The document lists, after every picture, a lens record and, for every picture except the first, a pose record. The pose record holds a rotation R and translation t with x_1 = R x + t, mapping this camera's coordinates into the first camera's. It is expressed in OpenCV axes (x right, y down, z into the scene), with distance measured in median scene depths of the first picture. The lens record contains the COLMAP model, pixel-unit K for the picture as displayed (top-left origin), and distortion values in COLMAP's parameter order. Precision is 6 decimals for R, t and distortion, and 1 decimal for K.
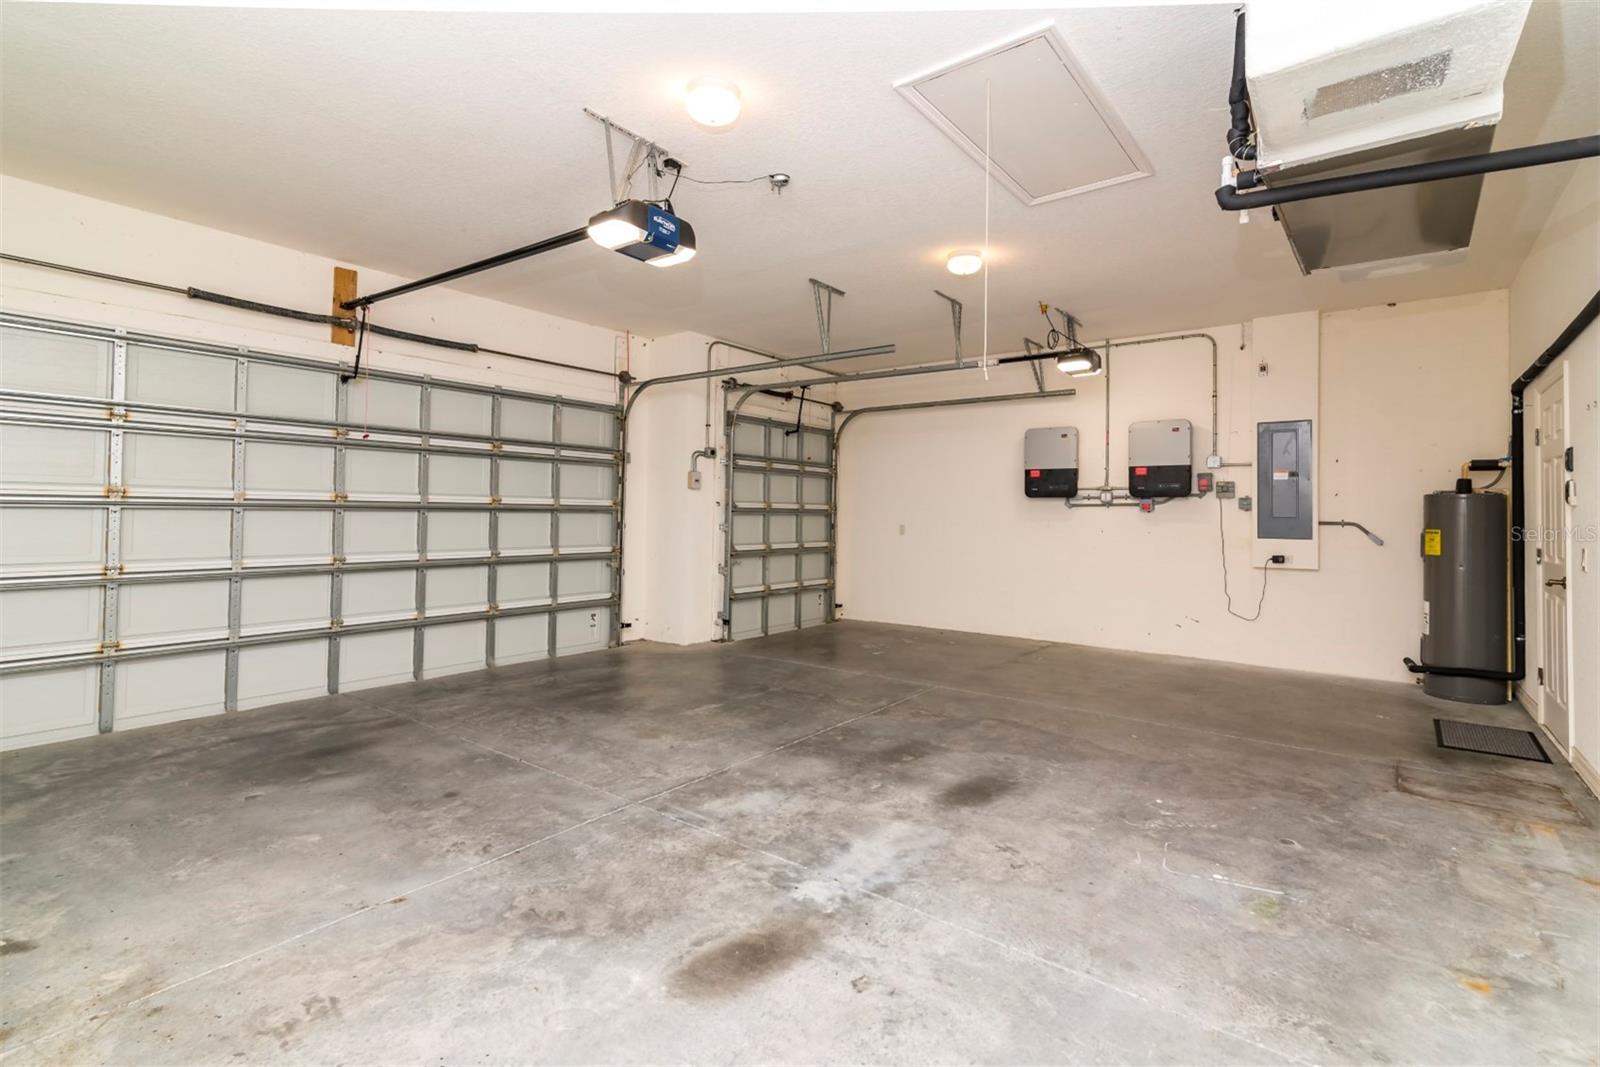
lens RADIAL K [[766.5, 0, 800.0], [0, 766.5, 533.5], [0, 0, 1]] dist [-0.000903, 0.000170]
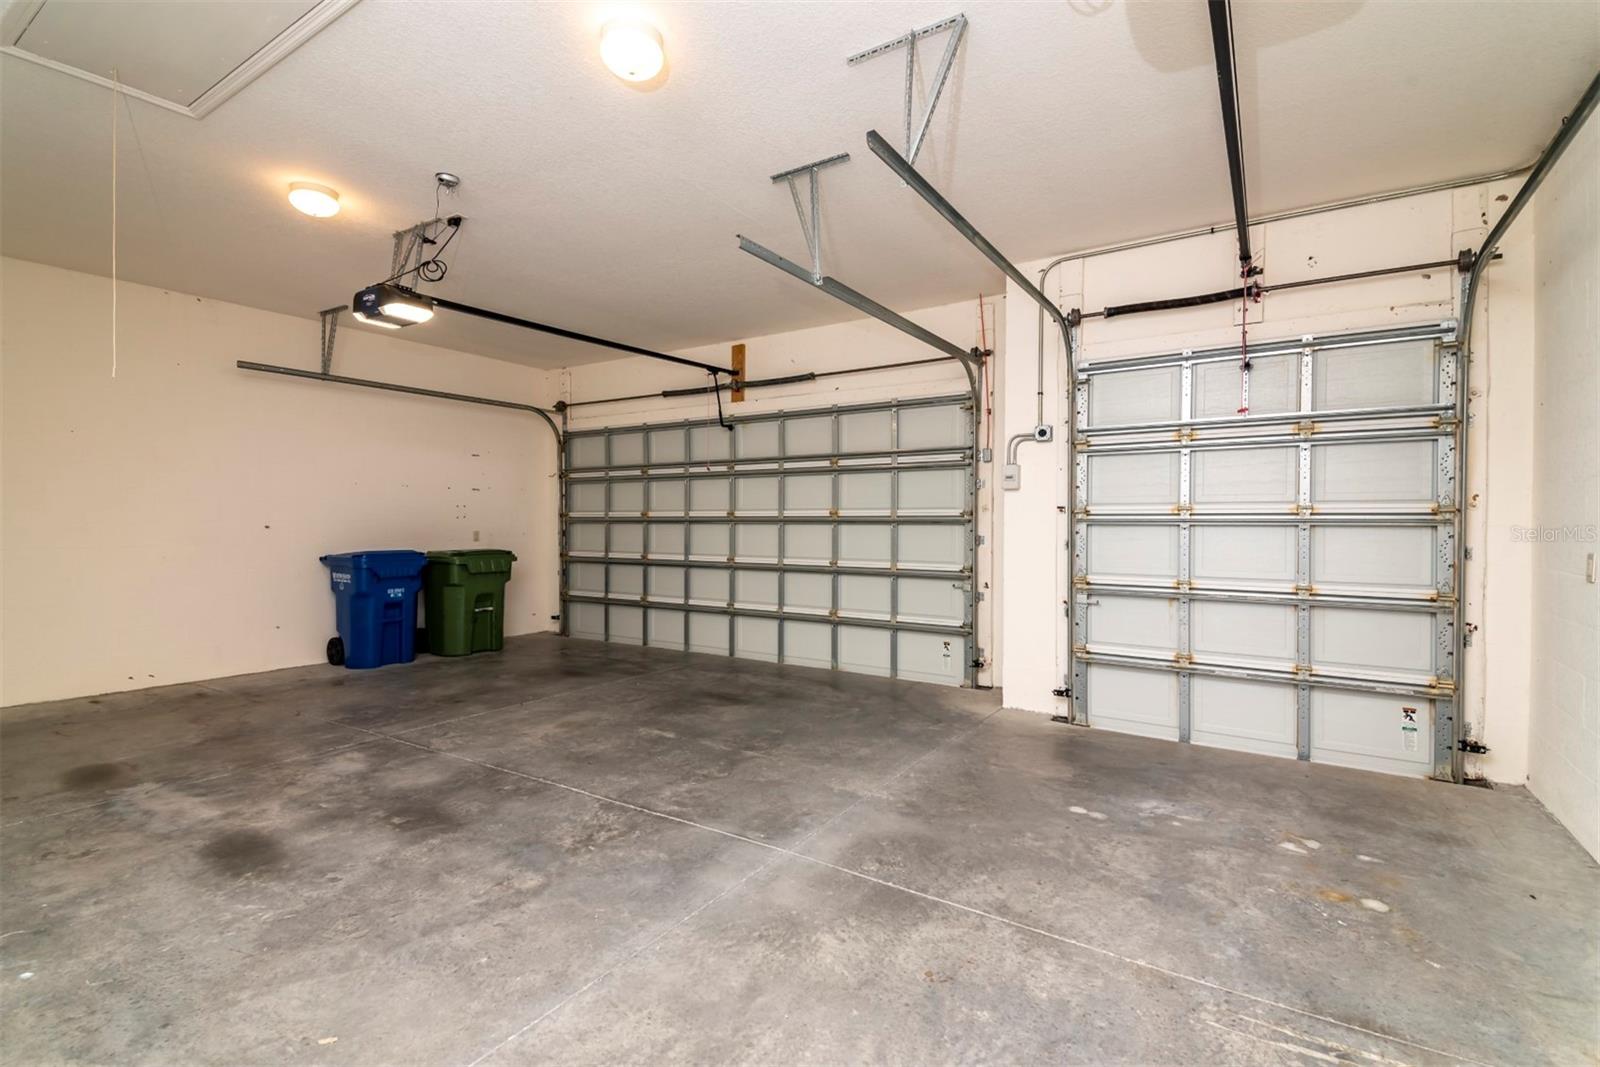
lens RADIAL K [[742.2, 0, 800.0], [0, 742.2, 533.5], [0, 0, 1]] dist [0.062577, -0.036481]
pose [[0.061234, 0.004261, -0.998114, 0.842764], [-0.028387, 0.999594, 0.002526, -0.021511], [0.997720, 0.028179, 0.061331, 1.191617]]
